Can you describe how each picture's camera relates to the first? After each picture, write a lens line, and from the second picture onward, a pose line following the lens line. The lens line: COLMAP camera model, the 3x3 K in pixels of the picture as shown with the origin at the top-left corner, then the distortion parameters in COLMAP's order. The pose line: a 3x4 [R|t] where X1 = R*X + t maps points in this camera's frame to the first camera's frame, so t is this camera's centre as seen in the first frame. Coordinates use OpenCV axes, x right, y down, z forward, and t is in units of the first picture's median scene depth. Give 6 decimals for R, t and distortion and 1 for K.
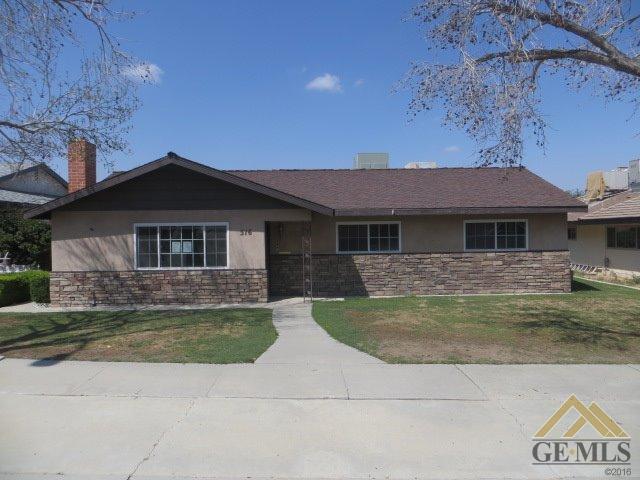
lens RADIAL K [[483.9, 0, 319.8], [0, 483.9, 237.8], [0, 0, 1]] dist [-0.023103, 0.005727]
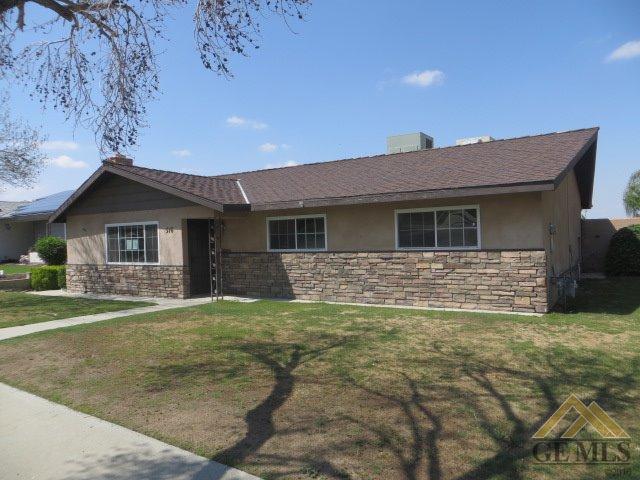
lens RADIAL K [[483.9, 0, 320.0], [0, 483.9, 240.6], [0, 0, 1]] dist [-0.023103, 0.005727]
pose [[0.833918, -0.004667, -0.551868, 0.628227], [0.008859, 0.999949, 0.004931, 0.008043], [0.551817, -0.009001, 0.833917, 0.286021]]
